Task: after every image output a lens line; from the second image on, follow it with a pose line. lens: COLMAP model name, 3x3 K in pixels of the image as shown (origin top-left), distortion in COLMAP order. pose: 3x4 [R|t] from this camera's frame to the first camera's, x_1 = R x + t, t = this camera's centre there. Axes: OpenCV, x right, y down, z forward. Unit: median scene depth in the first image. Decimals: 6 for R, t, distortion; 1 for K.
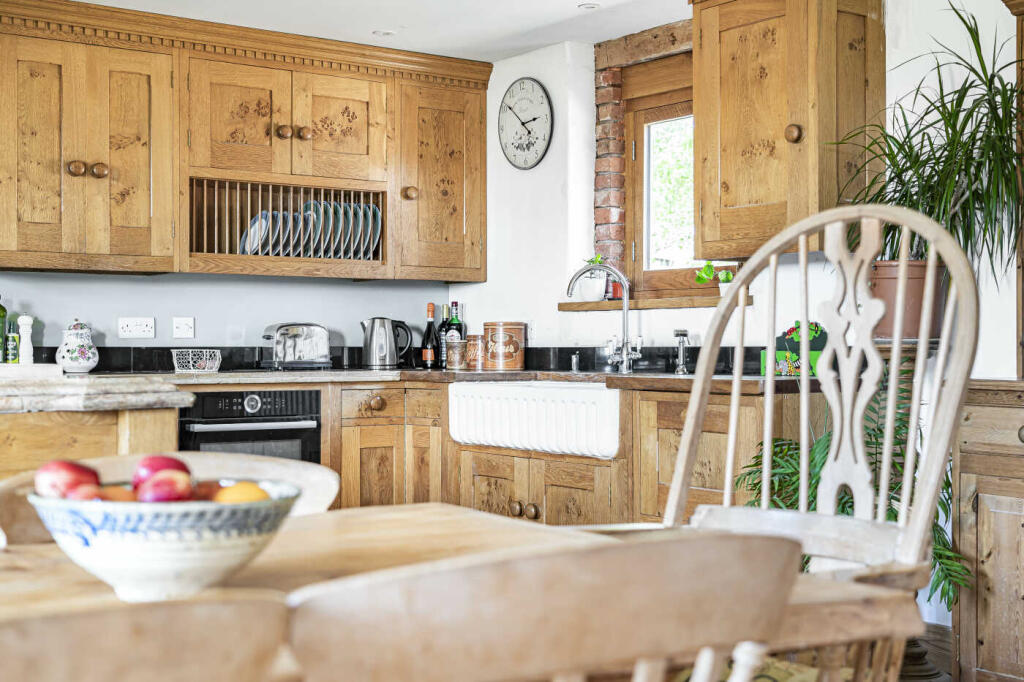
lens RADIAL K [[1415.4, 0, 512.0], [0, 1415.4, 341.0], [0, 0, 1]] dist [0.033728, 0.018058]
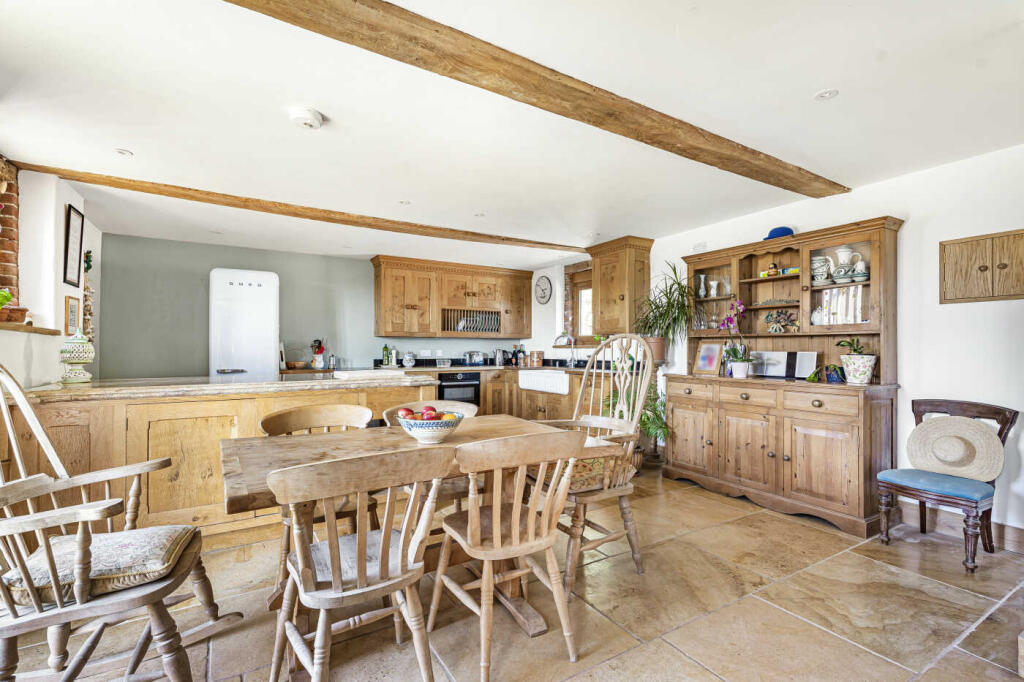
lens RADIAL K [[463.7, 0, 515.6], [0, 463.7, 348.0], [0, 0, 1]] dist [0.006945, 0.000021]
pose [[0.997463, 0.003104, -0.071126, 0.023976], [-0.002990, 0.999994, 0.001711, -0.023635], [0.071131, -0.001494, 0.997466, -0.076334]]
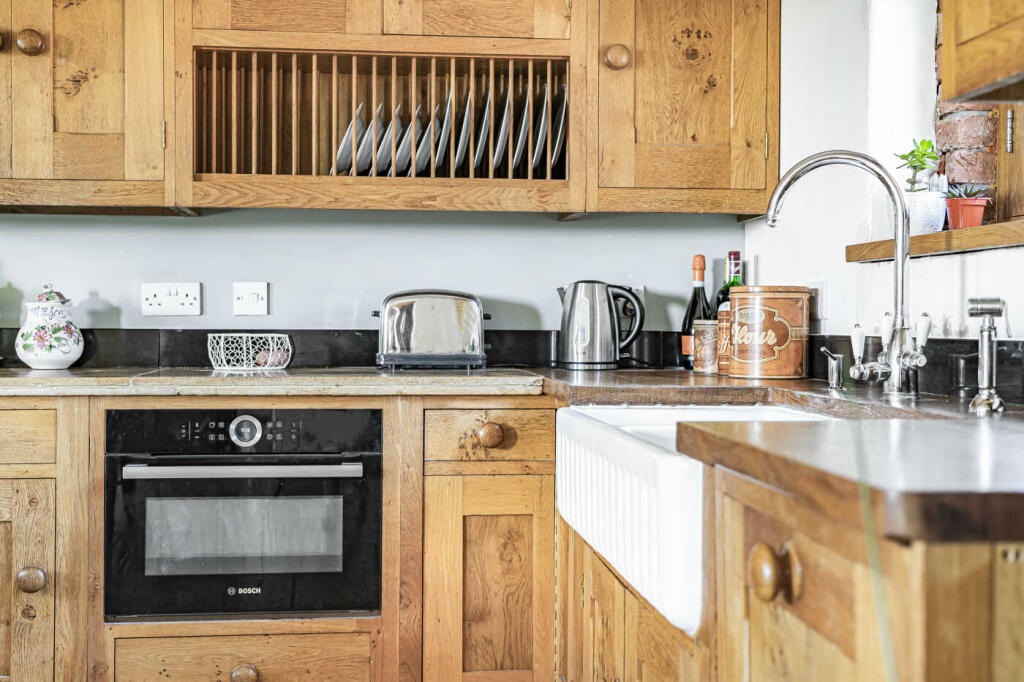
lens RADIAL K [[1369.2, 0, 512.0], [0, 1369.2, 341.0], [0, 0, 1]] dist [0.021919, 0.036552]
pose [[0.867595, 0.012118, -0.497123, 0.174806], [-0.003148, 0.999817, 0.018877, -0.002571], [0.497261, -0.014813, 0.867475, 0.546168]]
